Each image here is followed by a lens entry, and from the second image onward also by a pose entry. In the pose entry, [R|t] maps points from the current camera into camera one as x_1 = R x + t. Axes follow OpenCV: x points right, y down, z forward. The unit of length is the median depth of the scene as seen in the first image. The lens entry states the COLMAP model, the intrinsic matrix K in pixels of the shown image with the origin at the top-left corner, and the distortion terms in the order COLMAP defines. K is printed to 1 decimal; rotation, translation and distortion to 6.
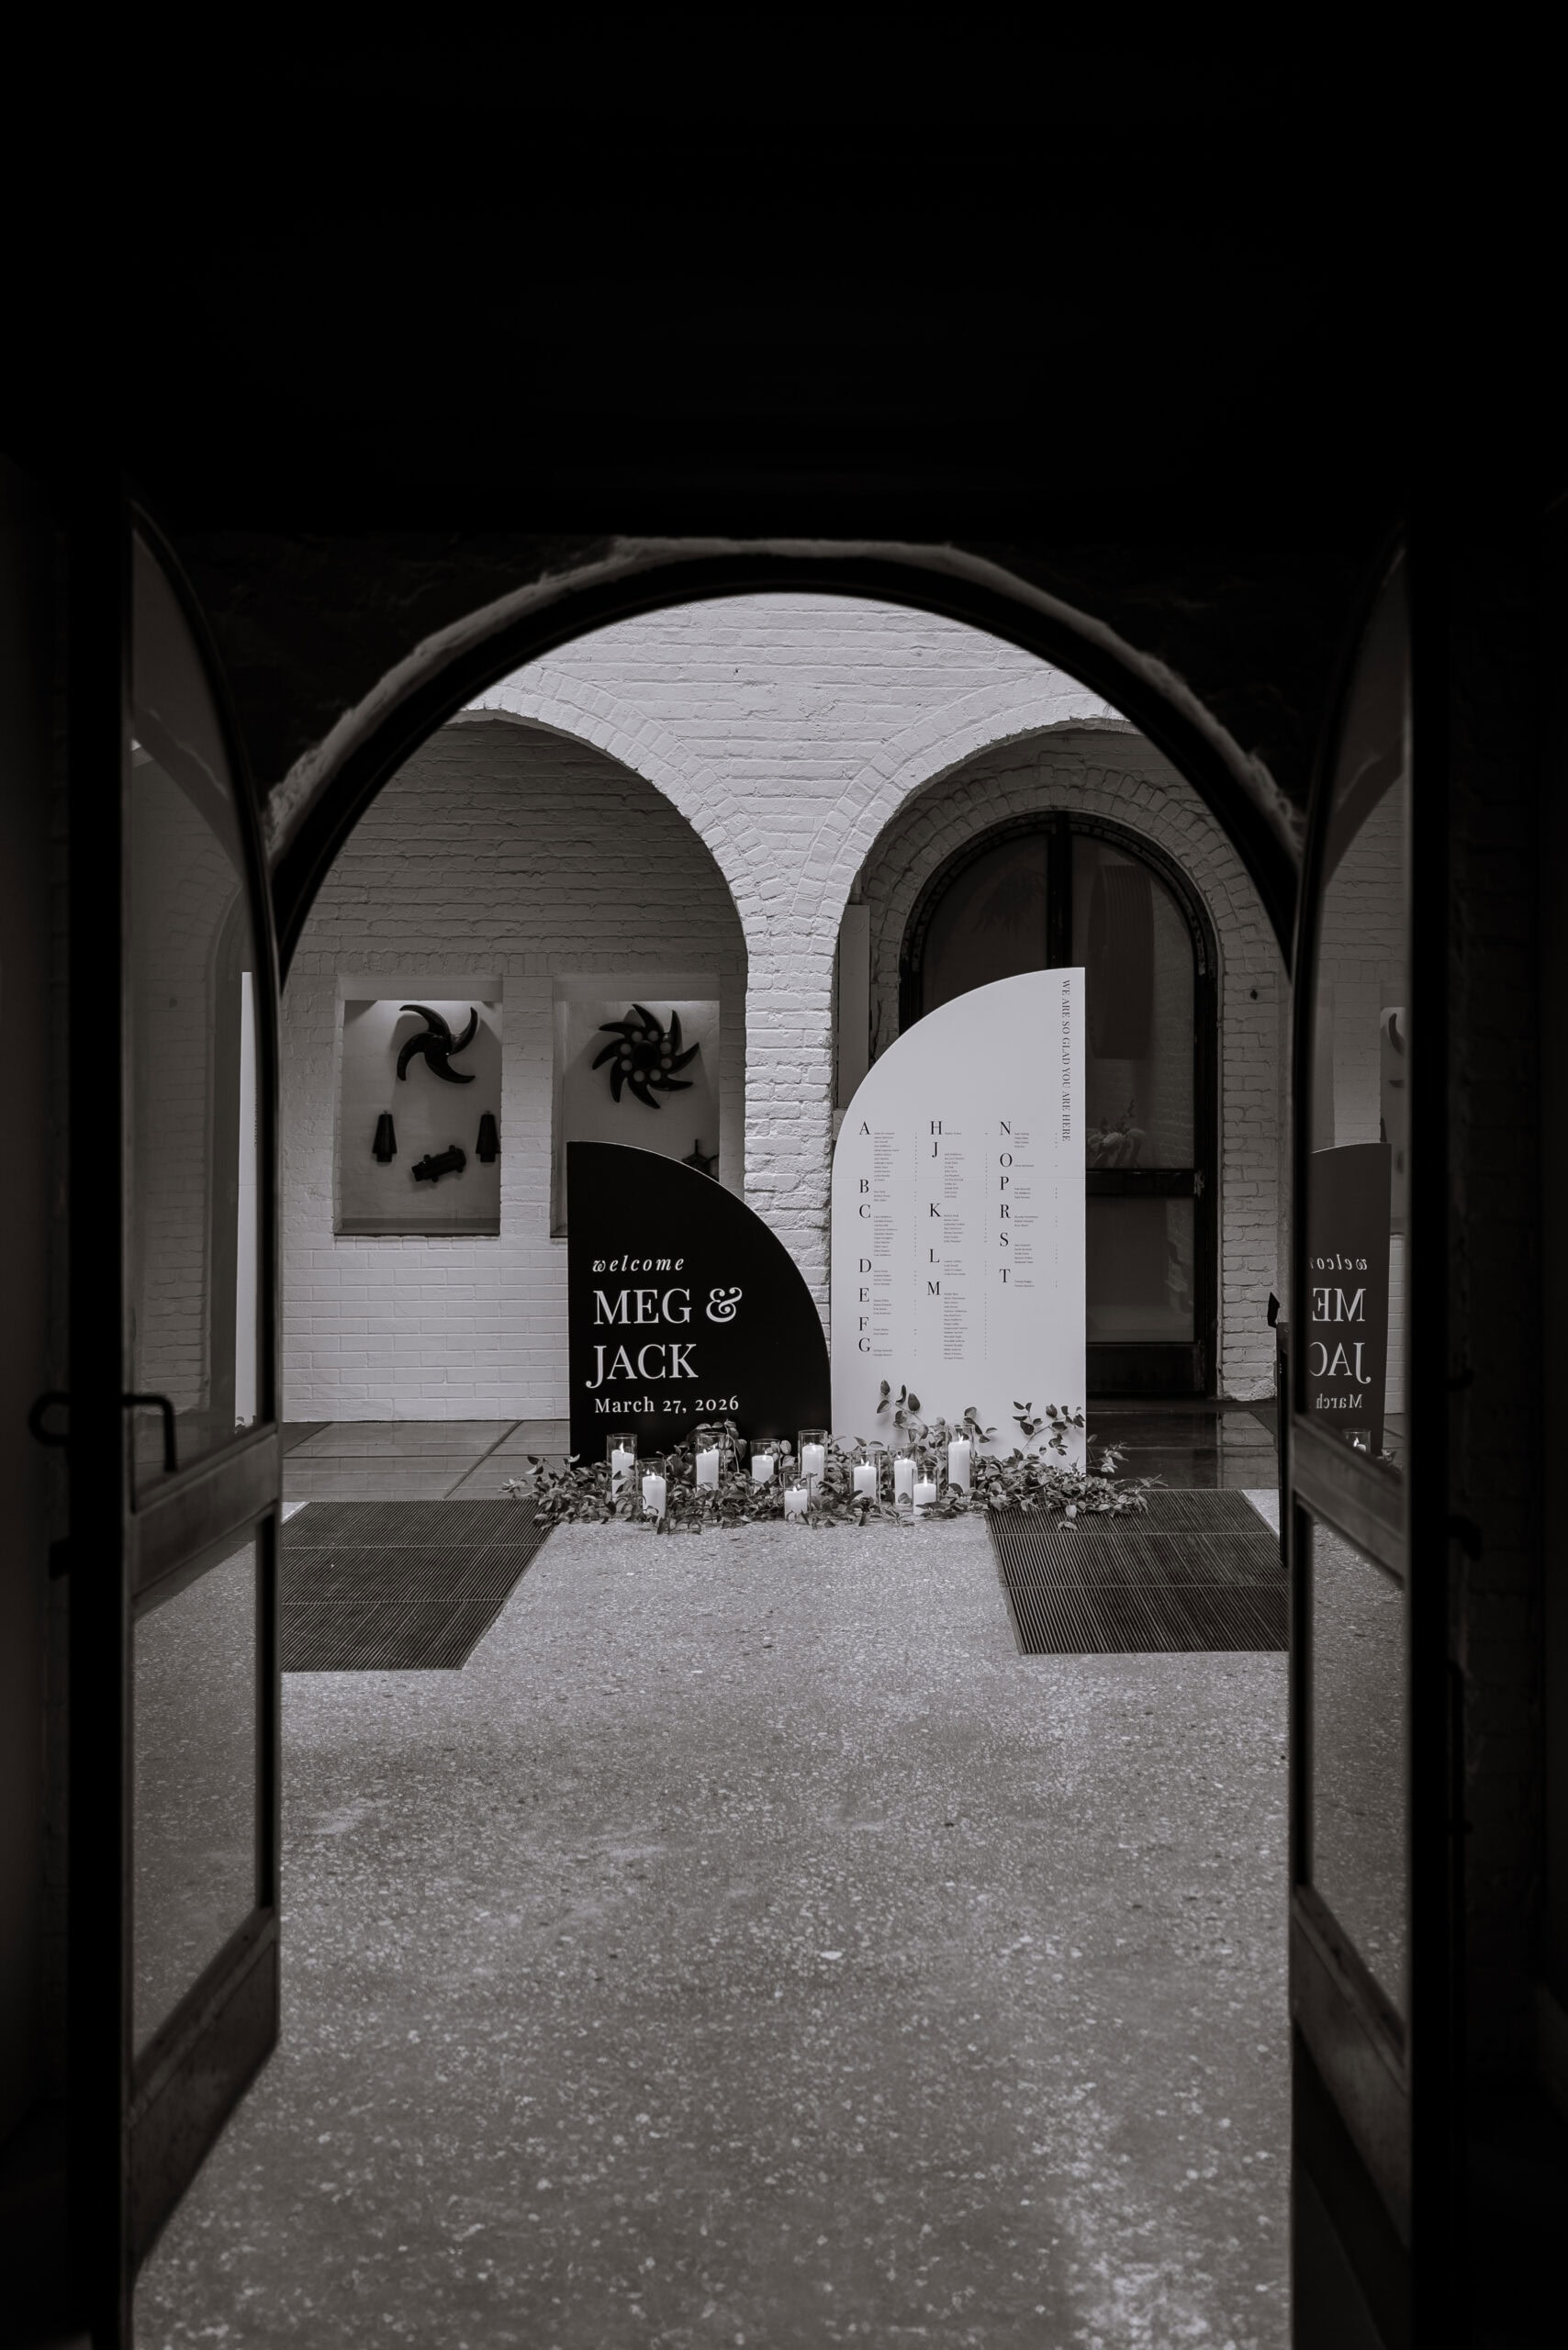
lens RADIAL K [[1871.9, 0, 784.0], [0, 1871.9, 1175.0], [0, 0, 1]] dist [0.000970, -0.007158]
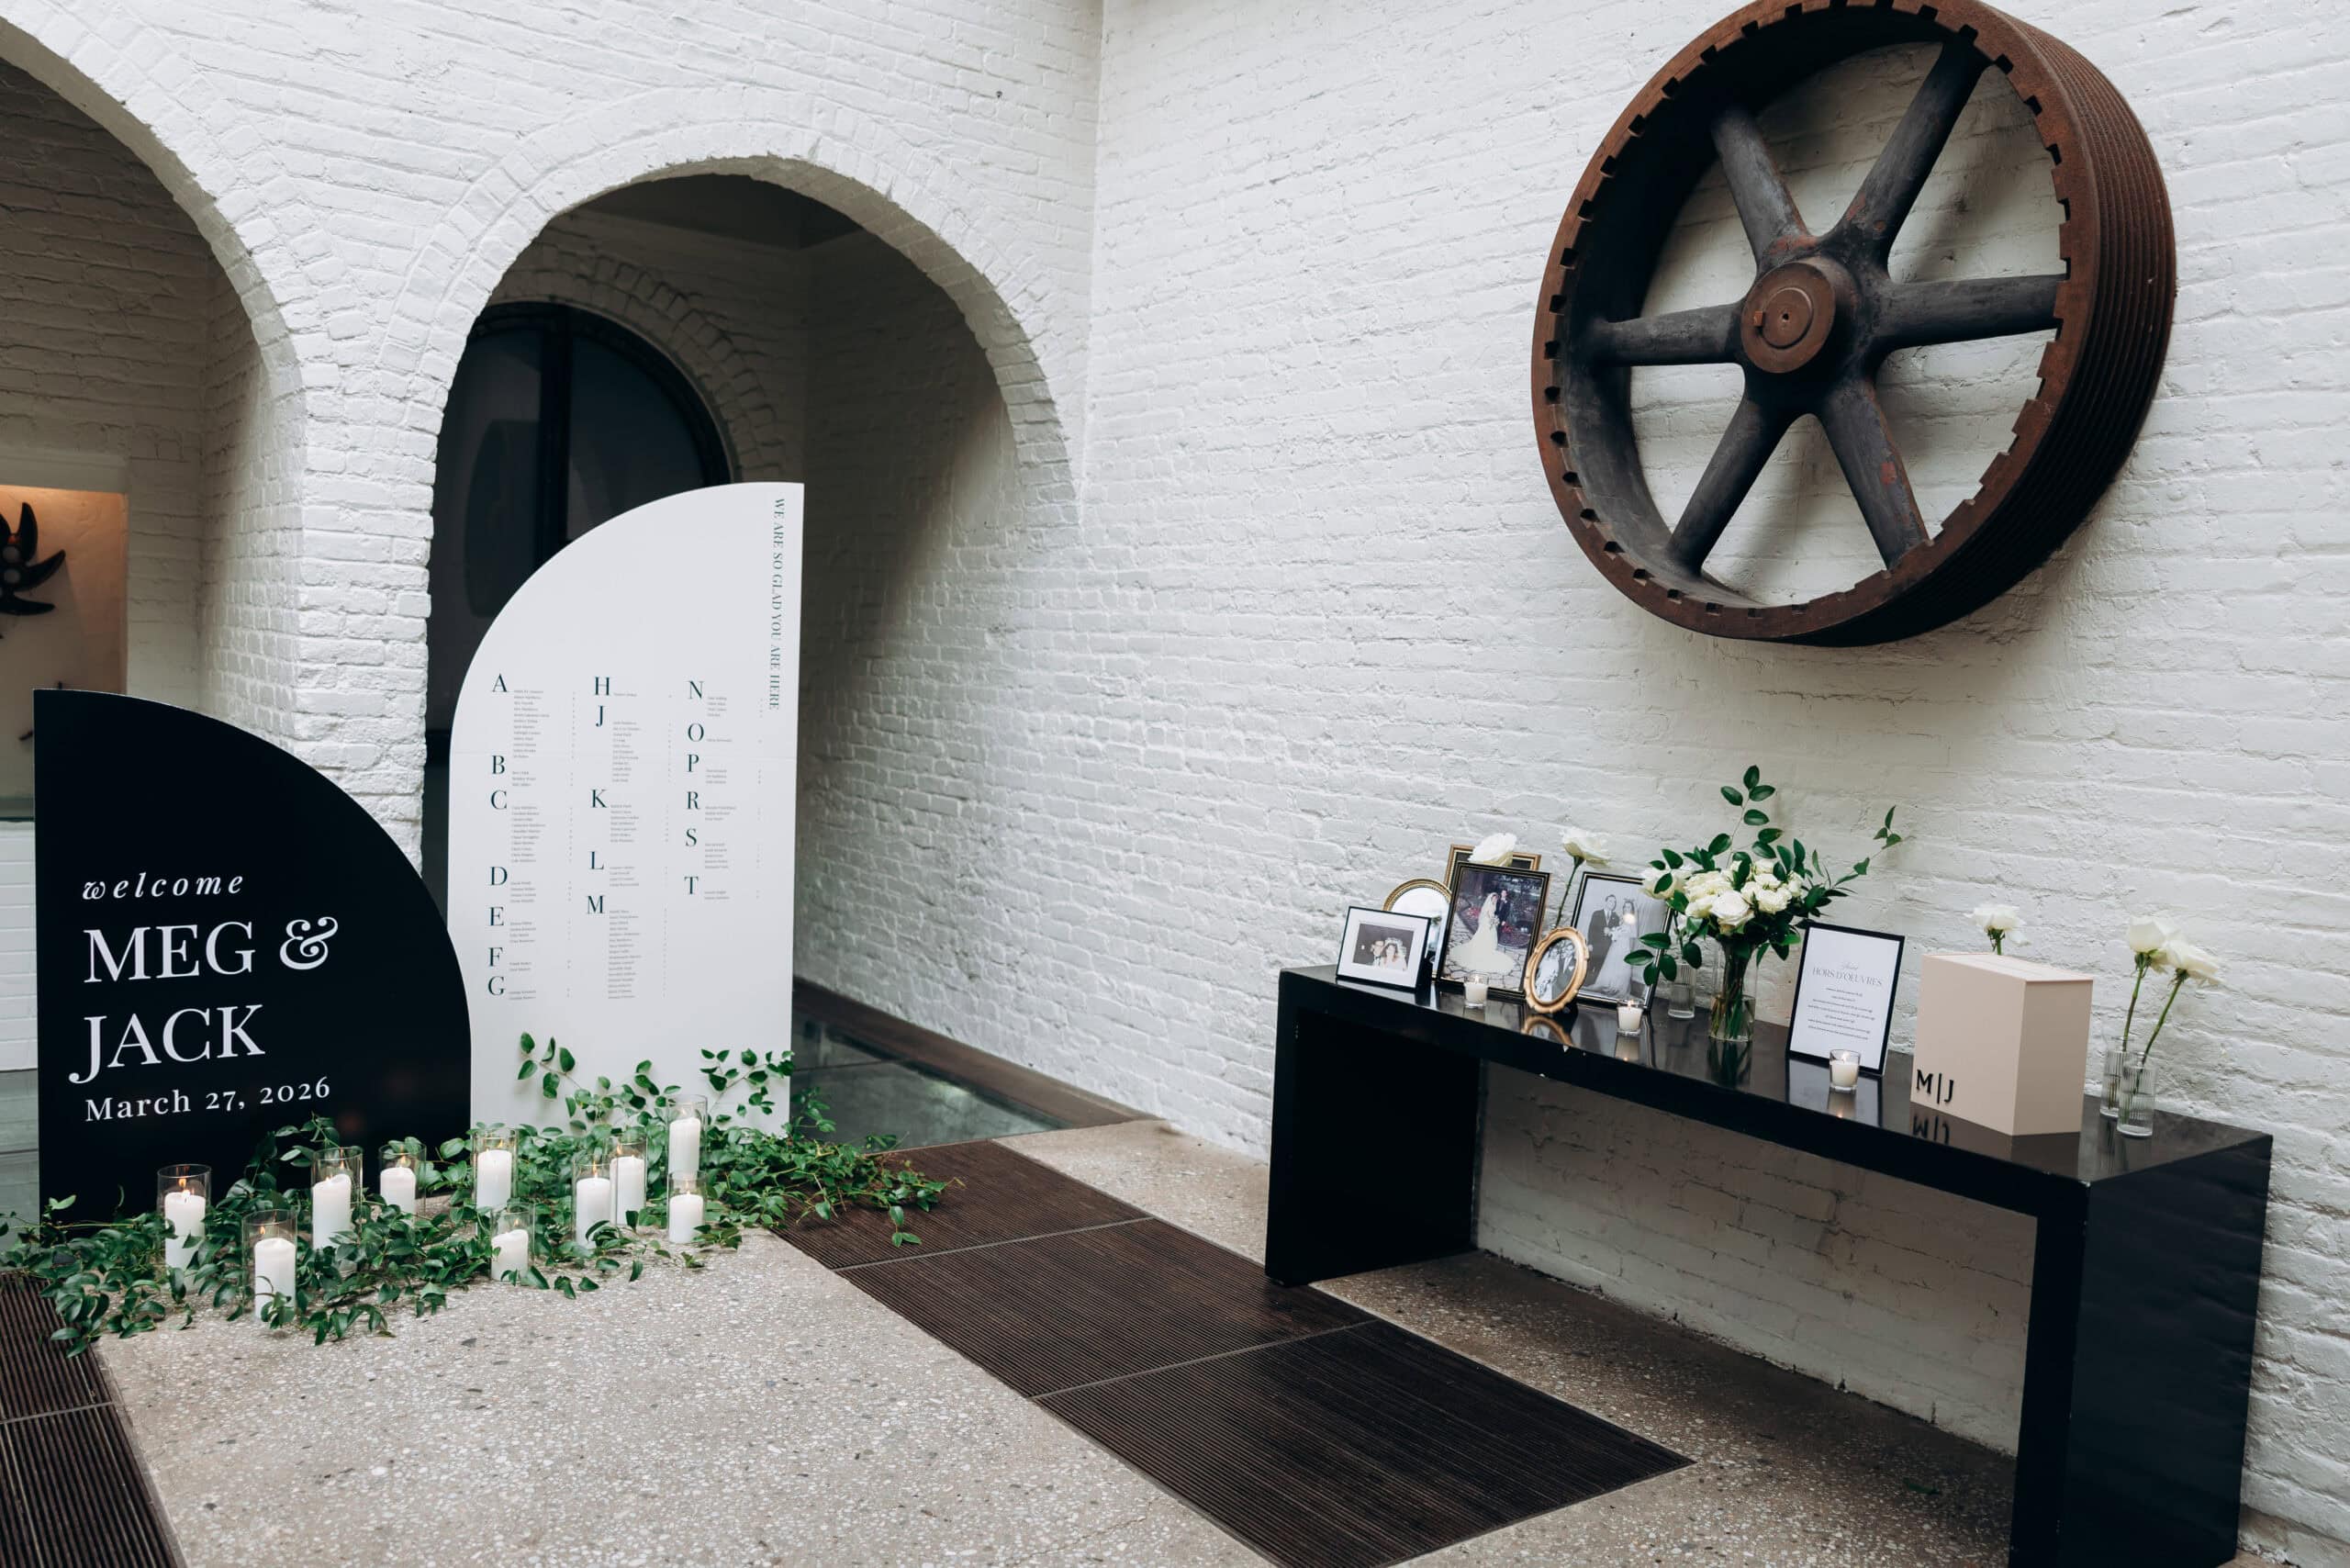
lens RADIAL K [[1871.9, 0, 1240.8], [0, 1871.9, 852.2], [0, 0, 1]] dist [0.000970, -0.007158]
pose [[0.841904, -0.012188, 0.539489, -0.103736], [-0.021234, 0.998222, 0.055689, -0.006540], [-0.539209, -0.058340, 0.840149, 0.246039]]
